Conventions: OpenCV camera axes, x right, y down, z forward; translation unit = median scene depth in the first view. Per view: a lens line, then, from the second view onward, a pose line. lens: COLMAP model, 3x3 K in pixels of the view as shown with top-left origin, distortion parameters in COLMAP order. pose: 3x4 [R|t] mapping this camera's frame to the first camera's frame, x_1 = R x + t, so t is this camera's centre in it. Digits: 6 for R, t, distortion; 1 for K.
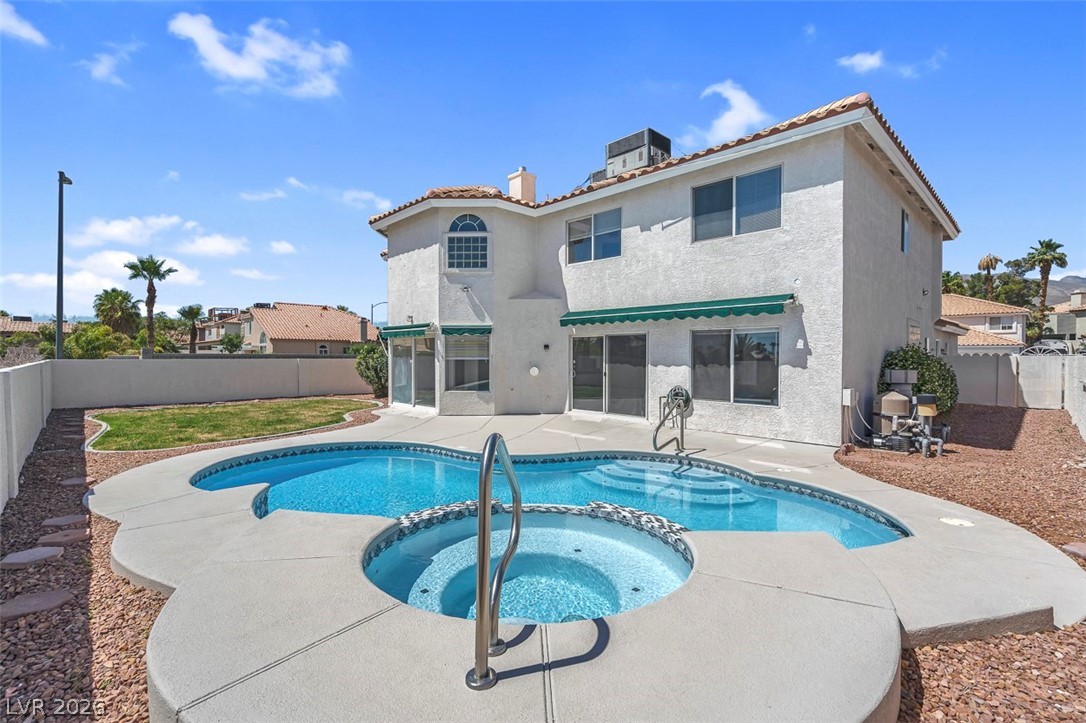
lens RADIAL K [[500.0, 0, 537.0], [0, 500.0, 353.8], [0, 0, 1]] dist [-0.004383, 0.000381]
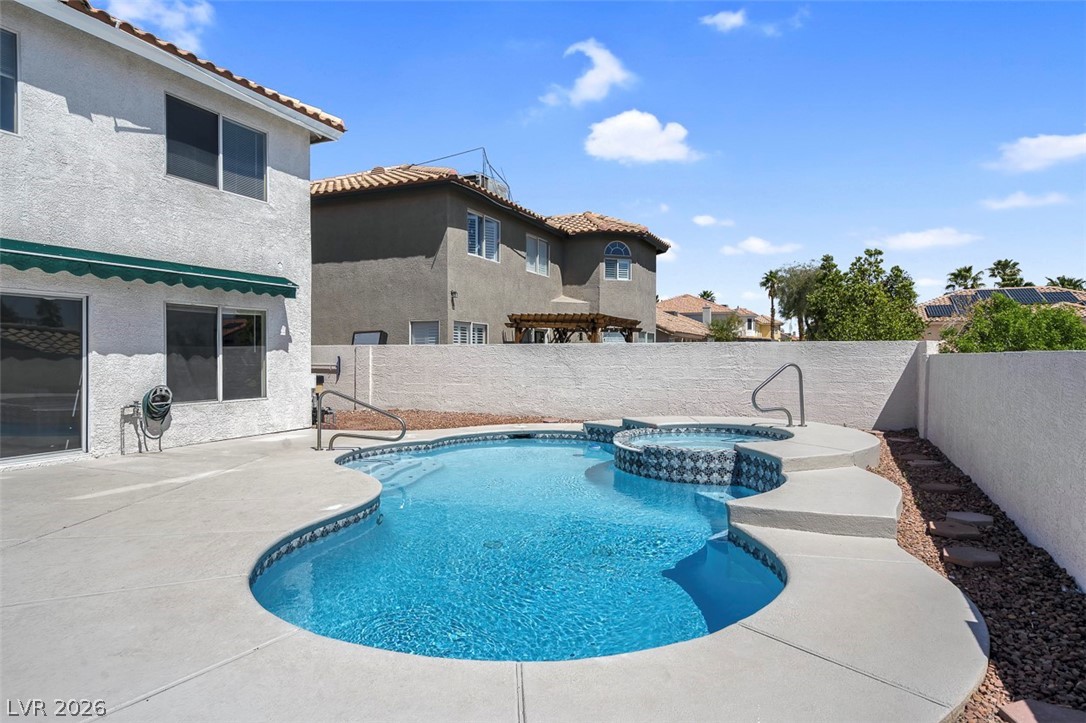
lens RADIAL K [[628.8, 0, 540.2], [0, 628.8, 350.7], [0, 0, 1]] dist [-0.000184, 0.000350]
pose [[-0.372748, 0.006844, 0.927907, -0.674916], [-0.001308, 0.999968, -0.007900, 0.024524], [-0.927932, -0.004159, -0.372727, 0.848108]]
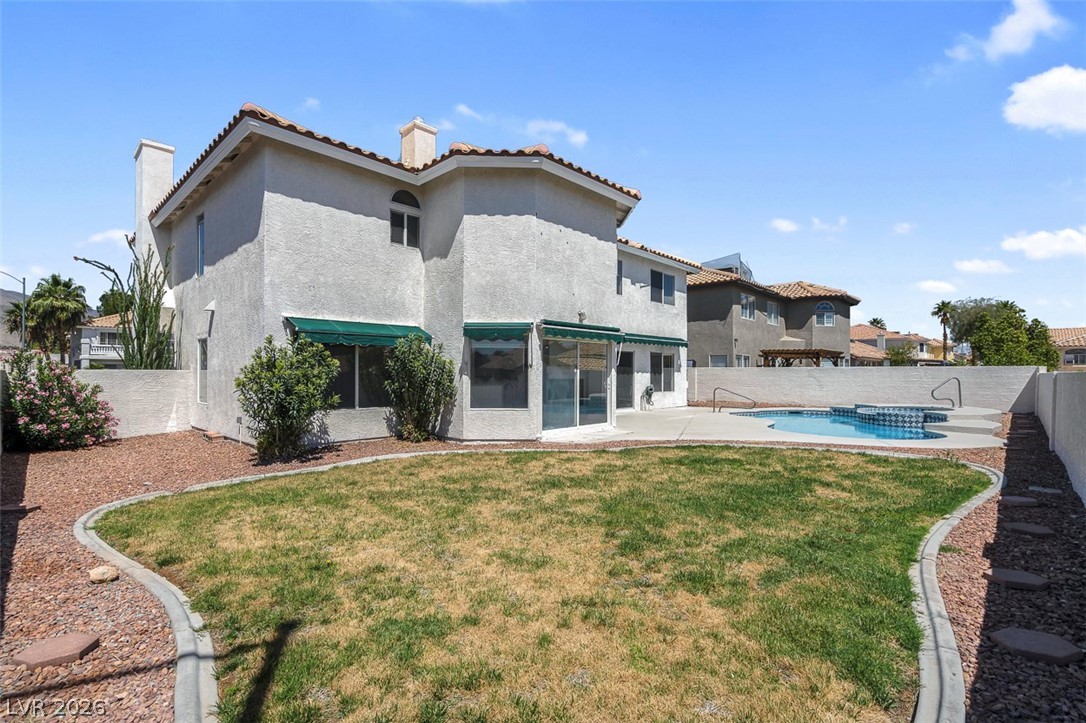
lens RADIAL K [[491.0, 0, 539.1], [0, 491.0, 362.8], [0, 0, 1]] dist [-0.000055, 0.000192]
pose [[-0.043955, 0.019517, 0.998843, -1.363642], [-0.004187, 0.999797, -0.019720, 0.025729], [-0.999025, -0.005049, -0.043864, 1.462094]]
